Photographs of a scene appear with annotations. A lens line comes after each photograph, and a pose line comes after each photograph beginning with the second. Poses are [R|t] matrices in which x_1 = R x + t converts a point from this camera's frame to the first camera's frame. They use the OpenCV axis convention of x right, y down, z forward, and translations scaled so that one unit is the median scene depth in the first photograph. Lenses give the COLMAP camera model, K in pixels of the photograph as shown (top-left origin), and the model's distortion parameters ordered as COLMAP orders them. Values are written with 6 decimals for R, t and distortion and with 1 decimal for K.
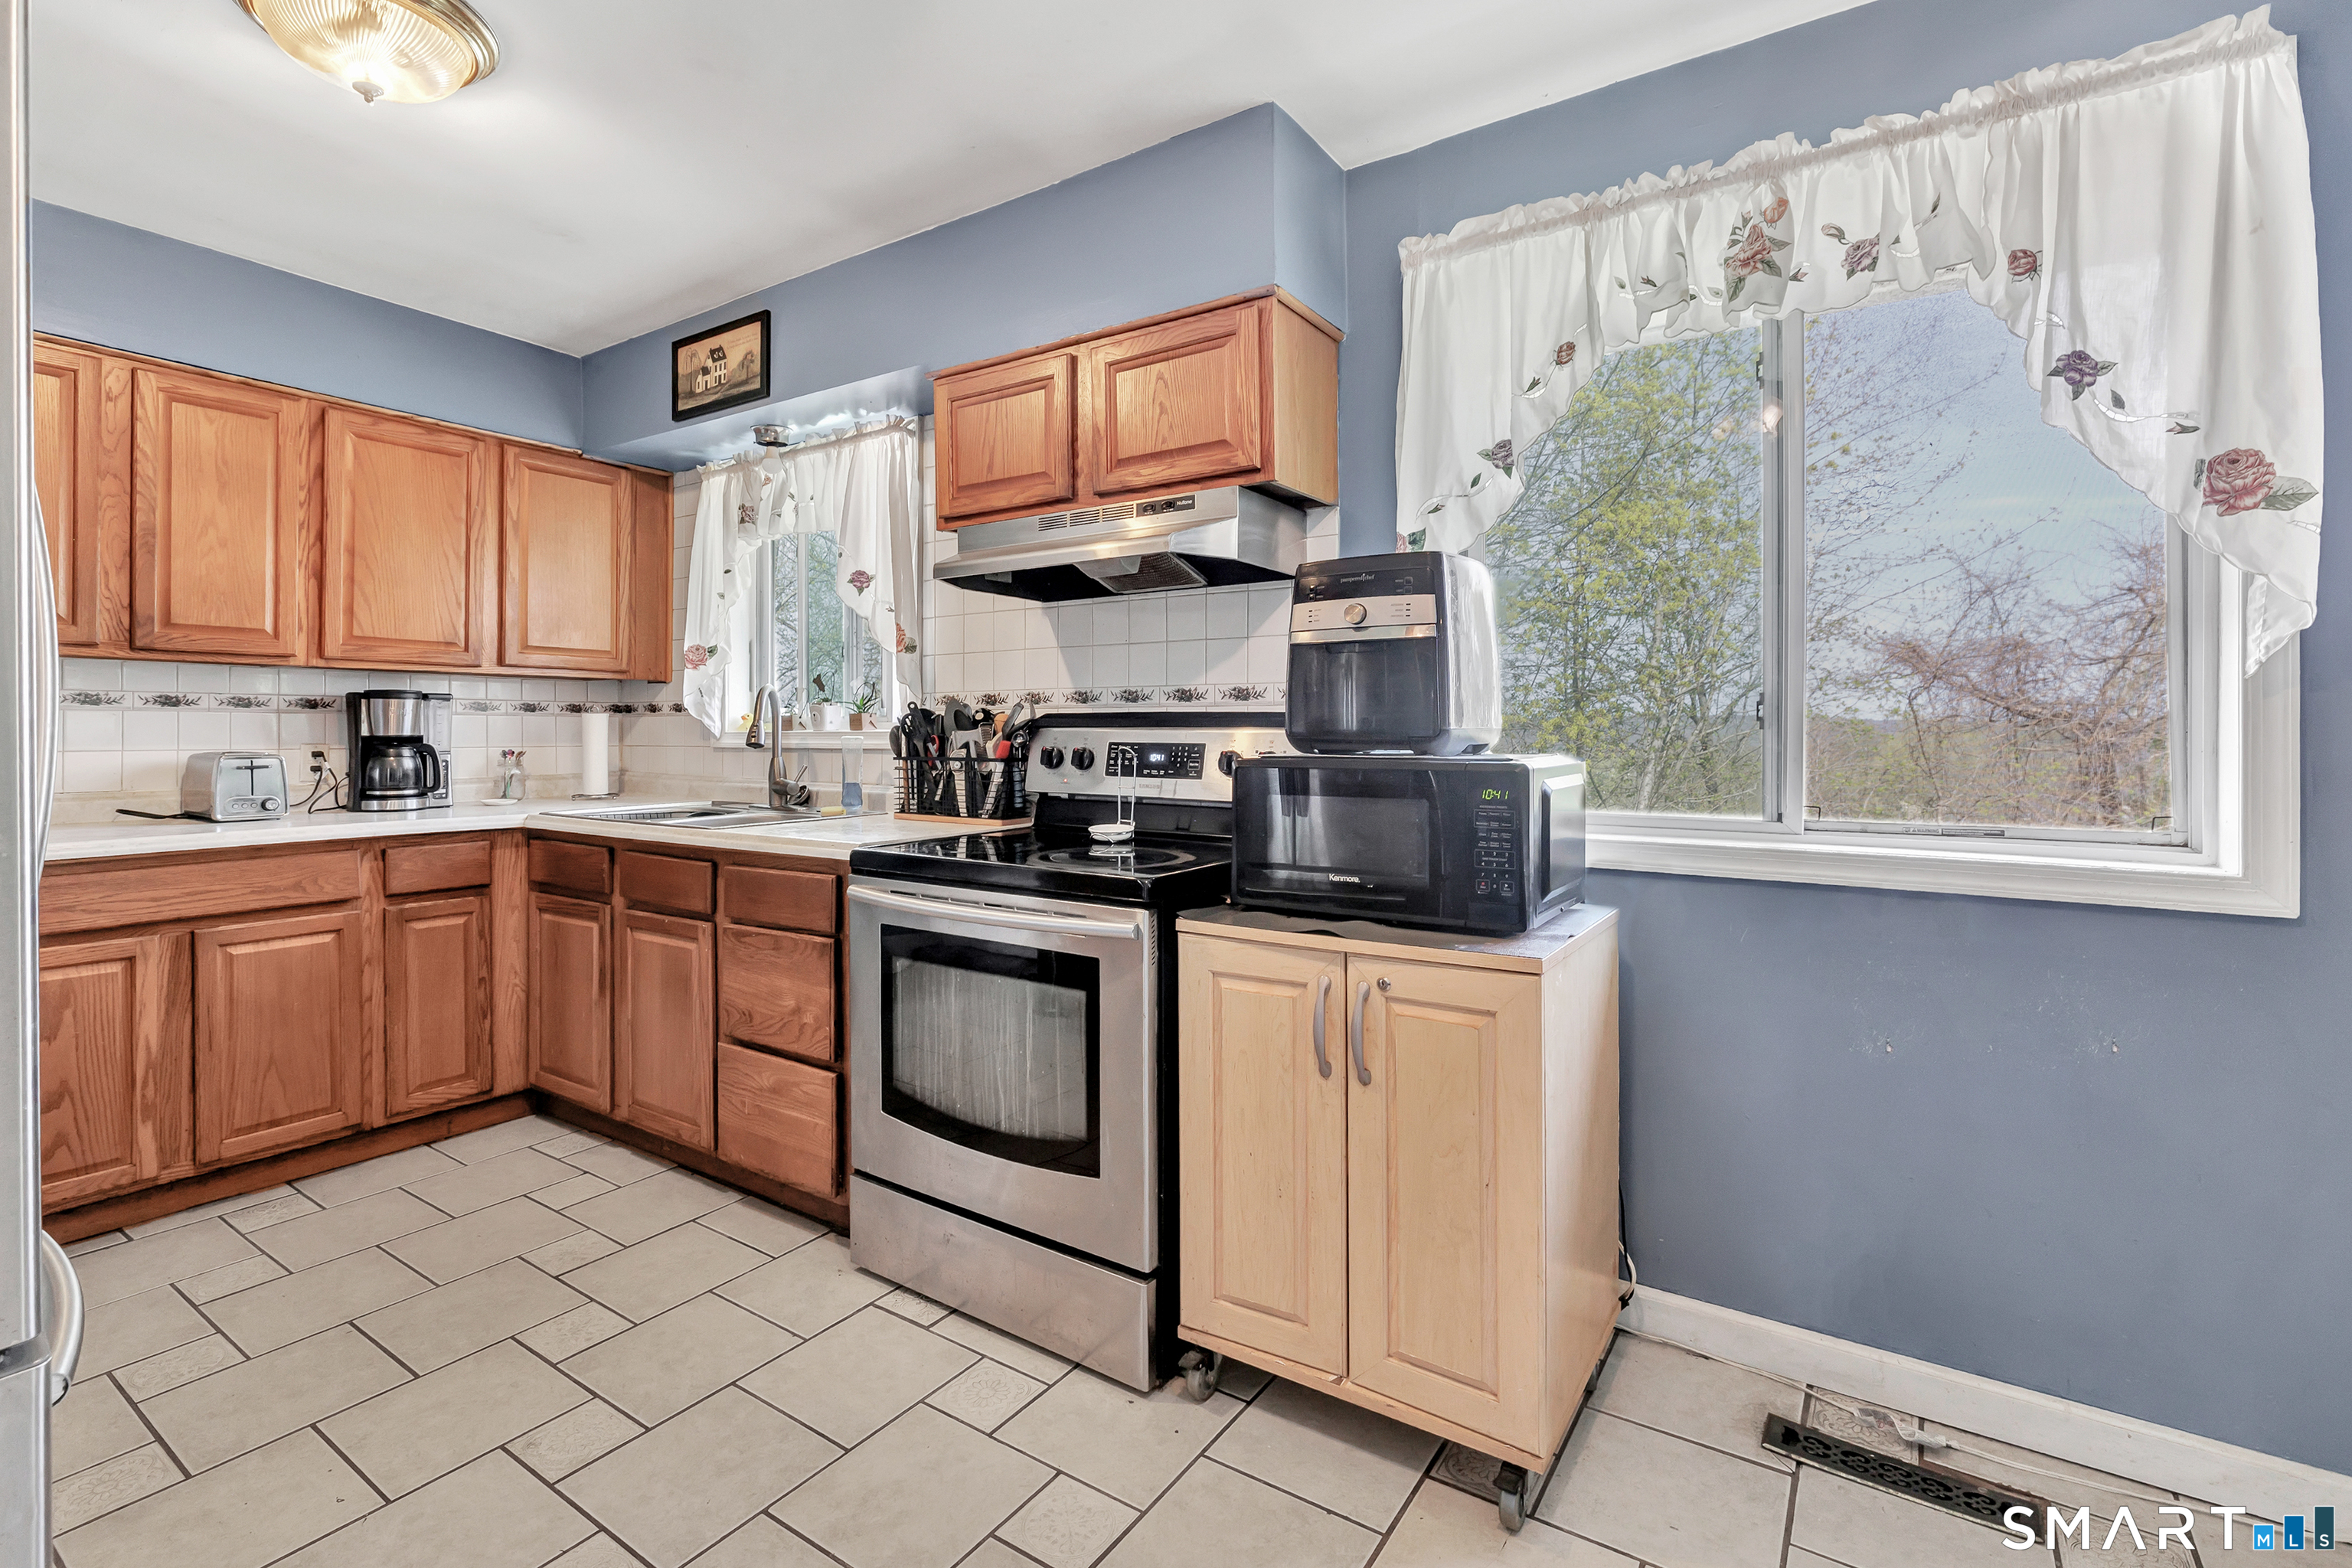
lens RADIAL K [[1045.1, 0, 1231.2], [0, 1045.1, 734.8], [0, 0, 1]] dist [0.000568, -0.000366]
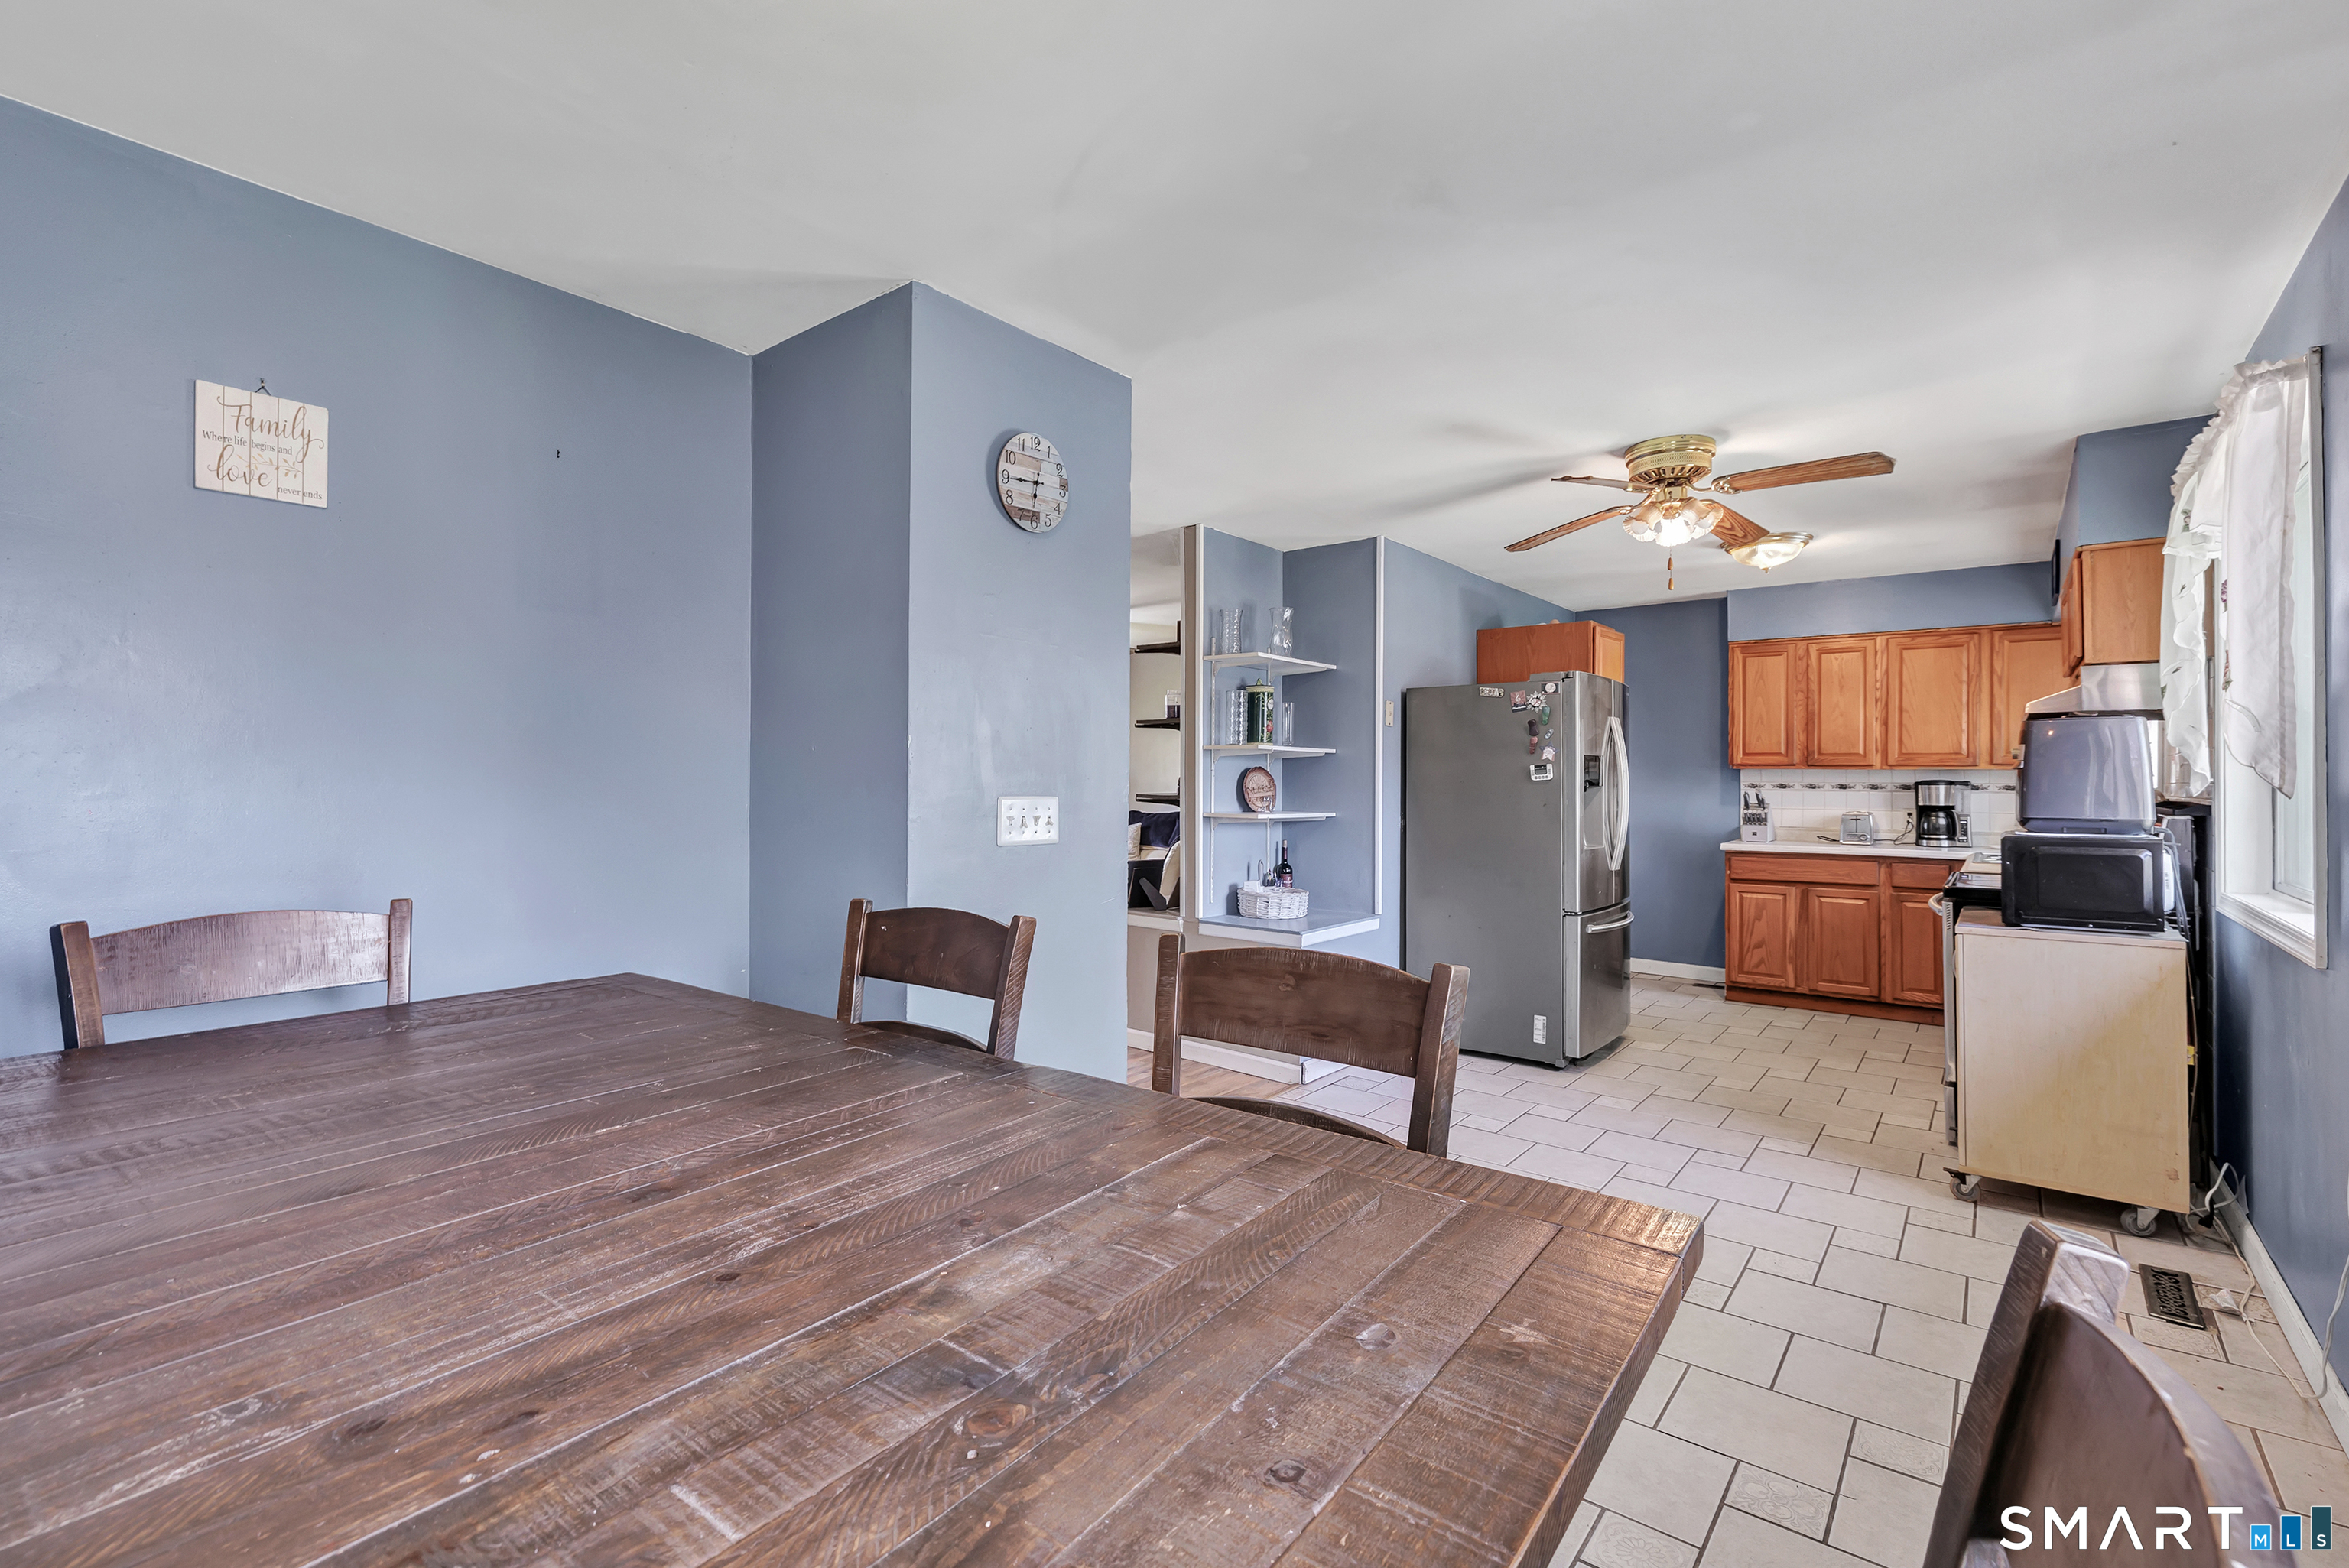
lens RADIAL K [[1016.1, 0, 1174.1], [0, 1016.1, 762.4], [0, 0, 1]] dist [-0.013559, 0.000047]
pose [[-0.076456, -0.019272, -0.996887, 1.363076], [-0.011101, 0.999768, -0.018476, -0.034311], [0.997011, 0.009654, -0.076652, -0.236988]]
